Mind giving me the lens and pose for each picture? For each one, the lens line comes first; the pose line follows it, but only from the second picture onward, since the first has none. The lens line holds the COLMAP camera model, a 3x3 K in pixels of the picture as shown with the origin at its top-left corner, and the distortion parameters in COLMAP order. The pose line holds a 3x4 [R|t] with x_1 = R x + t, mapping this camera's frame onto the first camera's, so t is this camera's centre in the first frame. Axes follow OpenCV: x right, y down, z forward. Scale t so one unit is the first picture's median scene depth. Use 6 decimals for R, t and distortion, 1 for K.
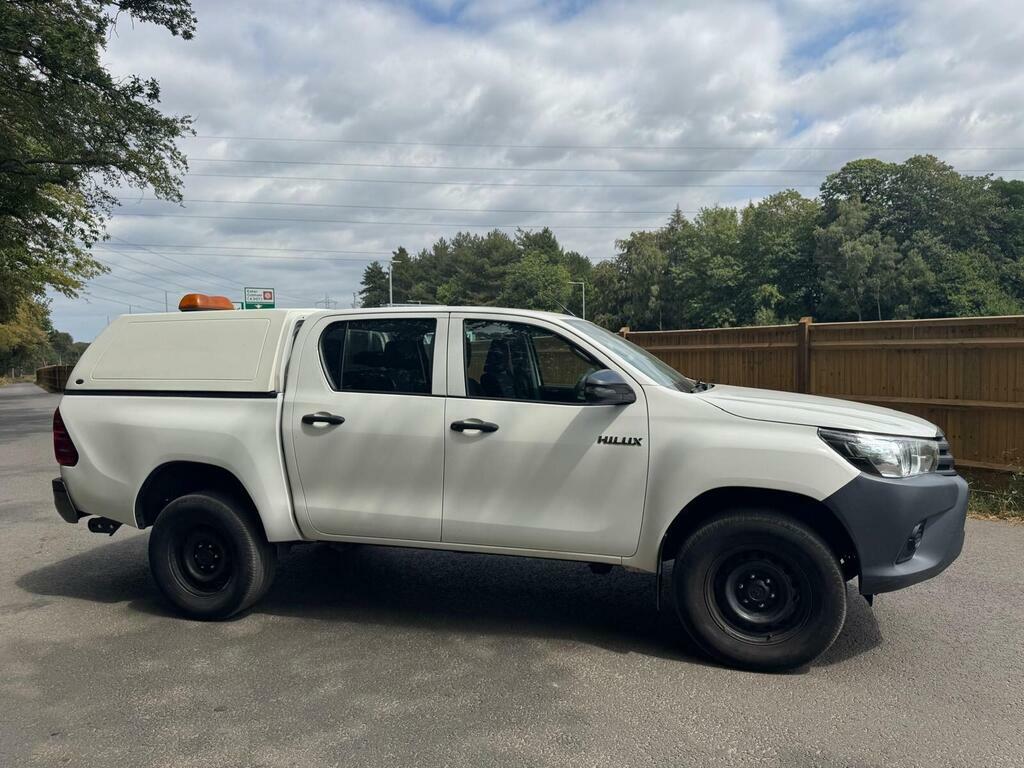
lens RADIAL K [[734.6, 0, 517.4], [0, 734.6, 394.2], [0, 0, 1]] dist [0.050508, -0.067281]
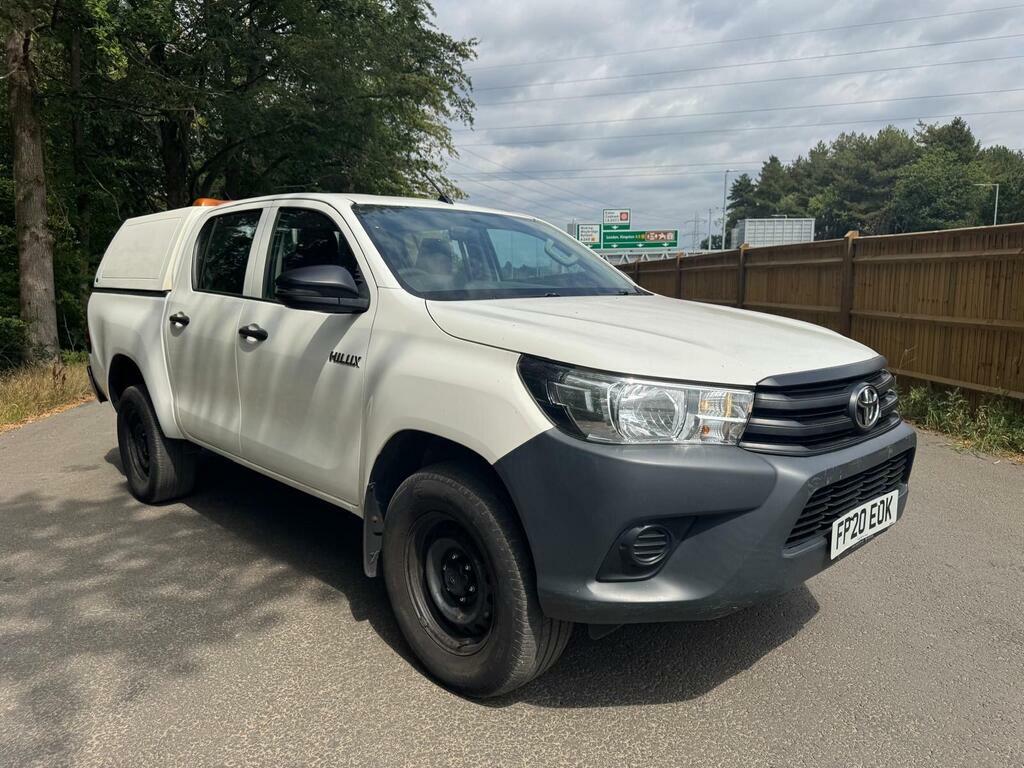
lens RADIAL K [[734.6, 0, 500.8], [0, 734.6, 385.4], [0, 0, 1]] dist [0.050508, -0.067281]
pose [[0.862286, 0.081706, -0.499786, 0.143325], [-0.034563, 0.994093, 0.102884, 0.001140], [0.505240, -0.071441, 0.860017, 0.086132]]
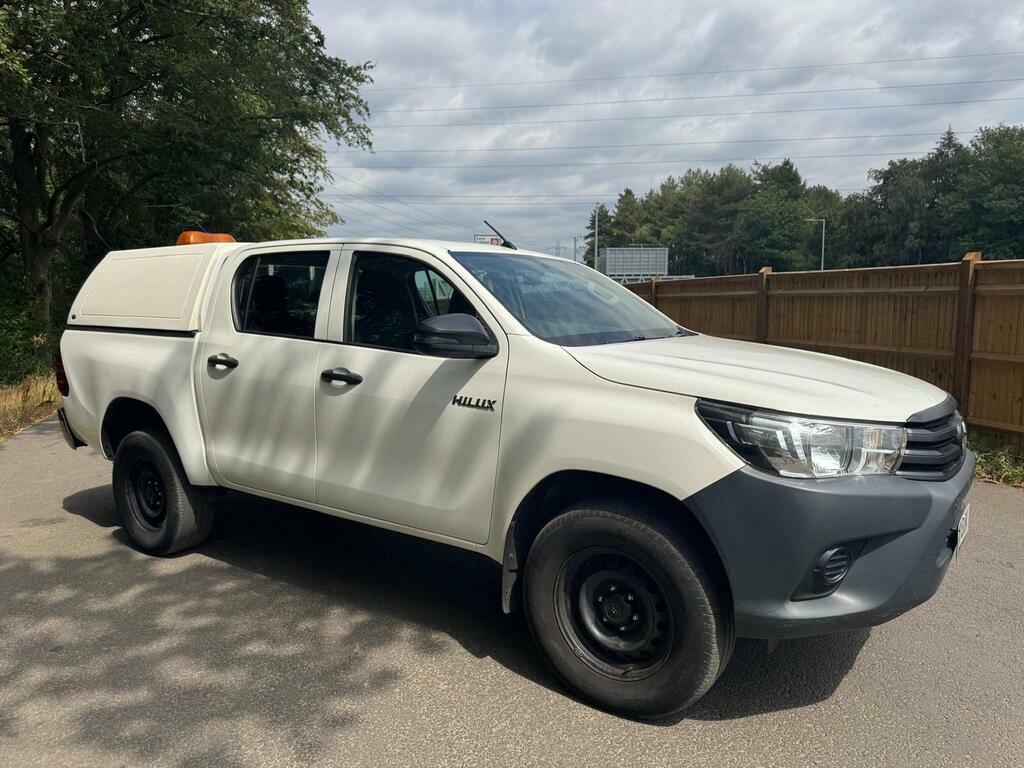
lens RADIAL K [[734.6, 0, 511.0], [0, 734.6, 385.8], [0, 0, 1]] dist [0.050508, -0.067281]
pose [[0.946168, 0.047849, -0.320119, 0.092486], [-0.027681, 0.997351, 0.067263, -0.002227], [0.322489, -0.054781, 0.944987, 0.052785]]
